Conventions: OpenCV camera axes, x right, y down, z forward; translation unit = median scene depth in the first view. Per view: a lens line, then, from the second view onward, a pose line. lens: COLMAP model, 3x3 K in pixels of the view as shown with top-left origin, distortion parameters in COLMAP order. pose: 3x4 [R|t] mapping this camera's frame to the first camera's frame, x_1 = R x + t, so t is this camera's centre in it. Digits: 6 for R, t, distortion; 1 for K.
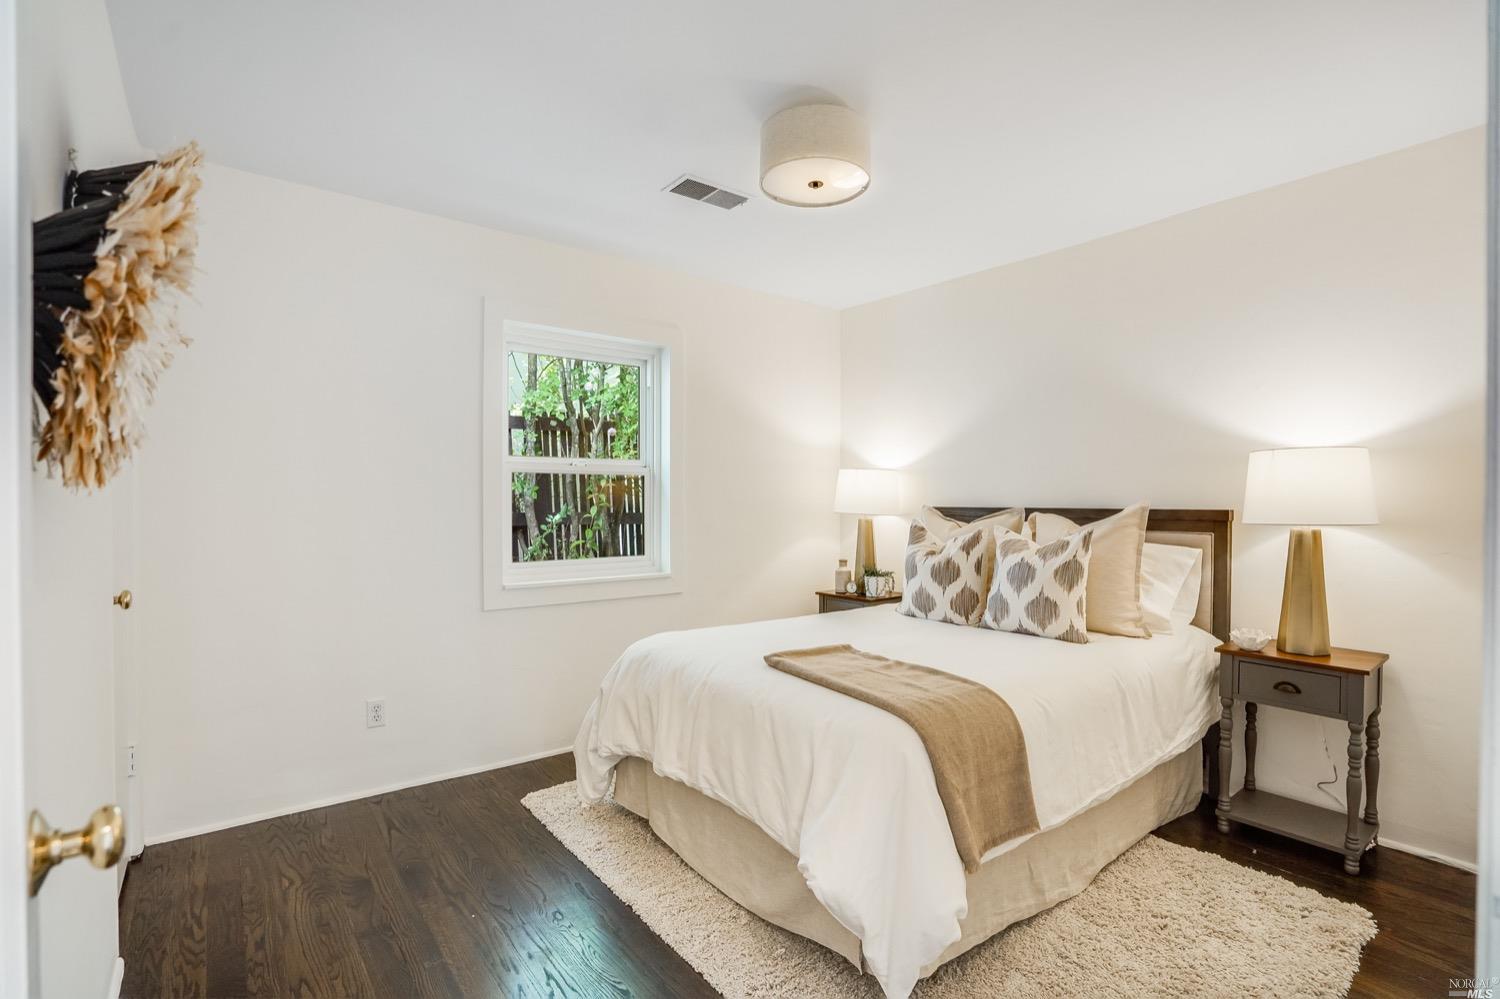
lens RADIAL K [[689.0, 0, 738.5], [0, 689.0, 504.2], [0, 0, 1]] dist [-0.043998, 0.007100]
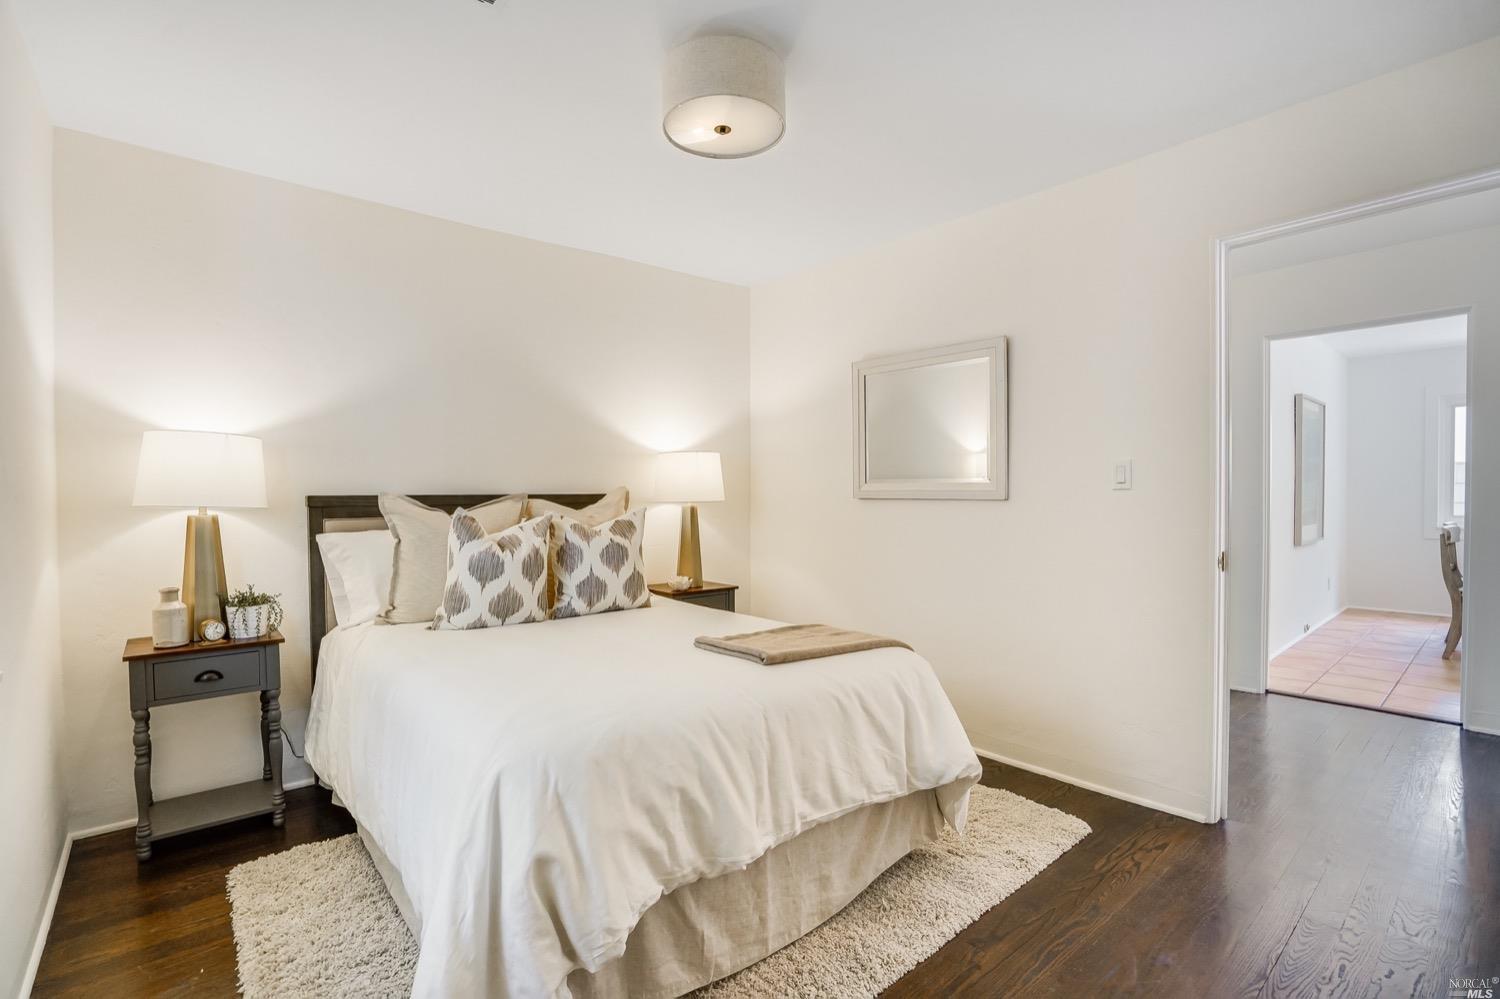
lens RADIAL K [[689.0, 0, 746.6], [0, 689.0, 498.5], [0, 0, 1]] dist [-0.043998, 0.007100]
pose [[-0.062881, -0.015452, 0.997901, -0.570604], [0.003653, 0.999870, 0.015713, -0.002664], [-0.998014, 0.004634, -0.062817, 0.723592]]
